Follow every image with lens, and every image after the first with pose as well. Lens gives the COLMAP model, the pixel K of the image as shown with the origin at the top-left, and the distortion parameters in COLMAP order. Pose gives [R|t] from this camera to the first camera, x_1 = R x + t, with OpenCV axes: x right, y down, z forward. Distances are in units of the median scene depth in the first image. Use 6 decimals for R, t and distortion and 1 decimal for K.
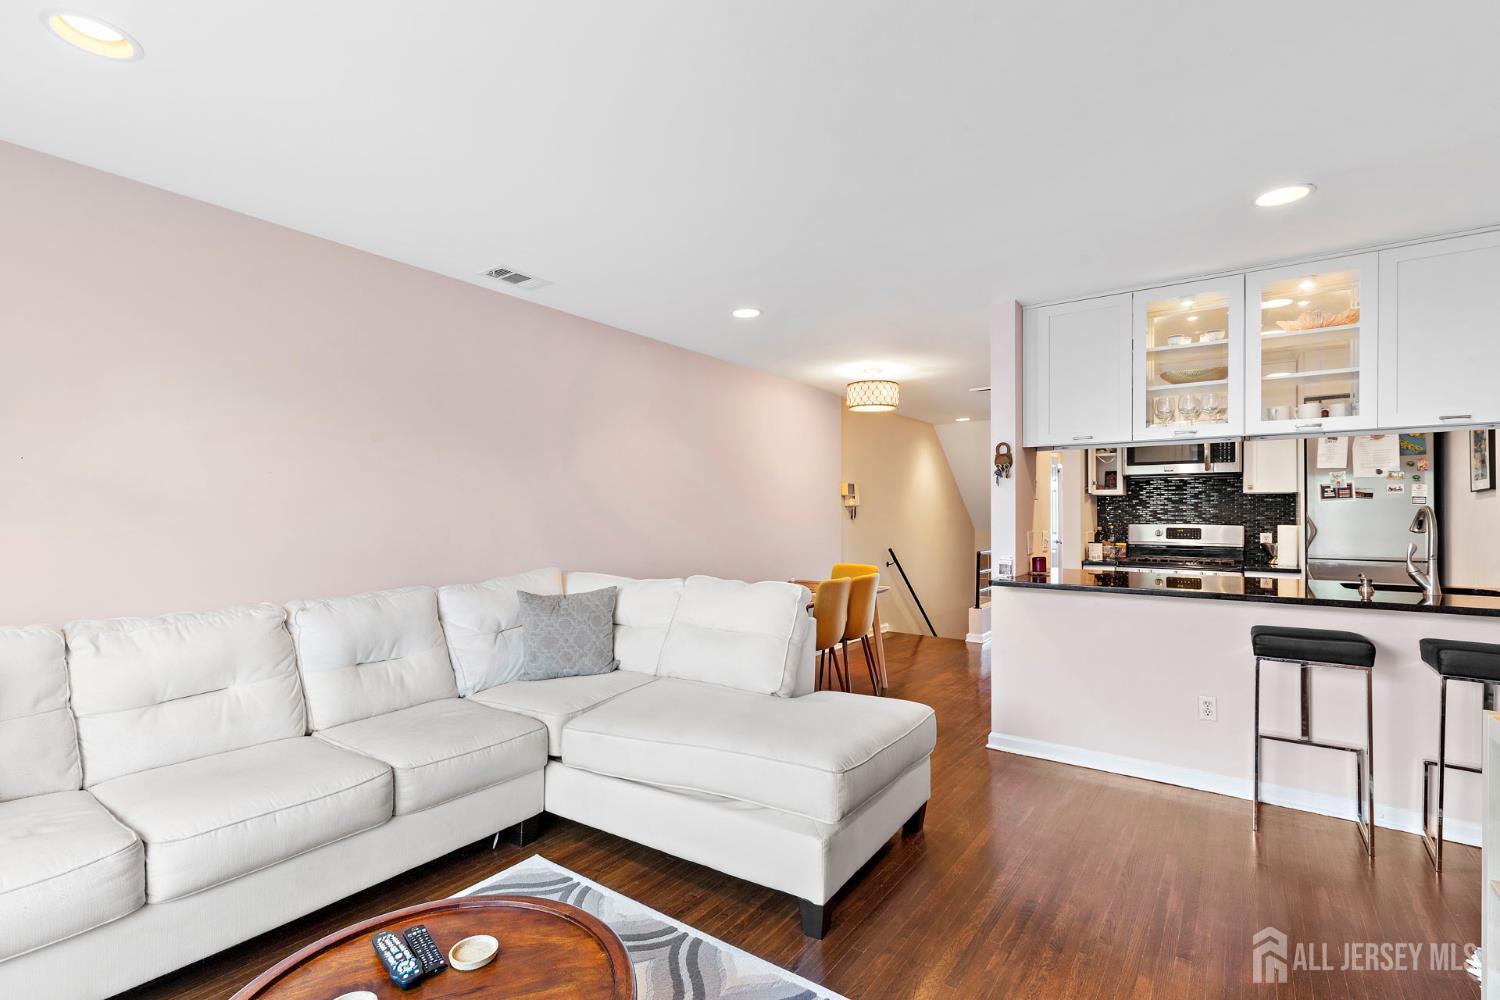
lens RADIAL K [[676.8, 0, 741.7], [0, 676.8, 514.3], [0, 0, 1]] dist [0.009711, -0.000284]
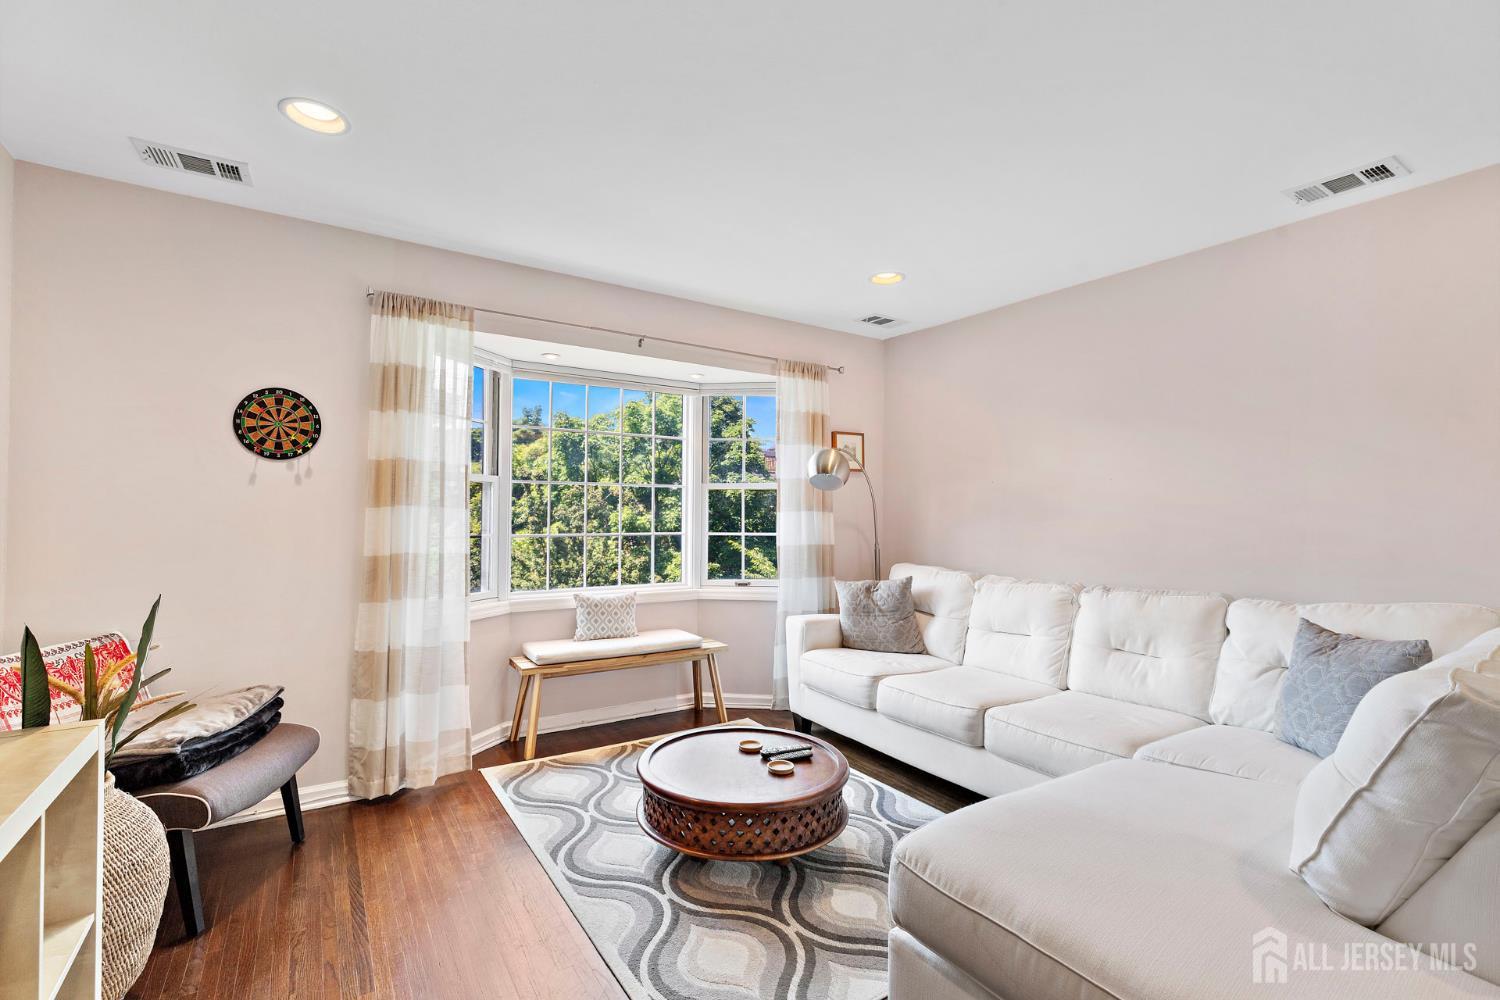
lens RADIAL K [[676.8, 0, 753.6], [0, 676.8, 502.8], [0, 0, 1]] dist [0.009711, -0.000284]
pose [[-0.361154, -0.023428, -0.932212, 0.438361], [-0.010165, 0.999724, -0.021187, 0.004887], [0.932451, 0.001825, -0.361292, 0.525084]]
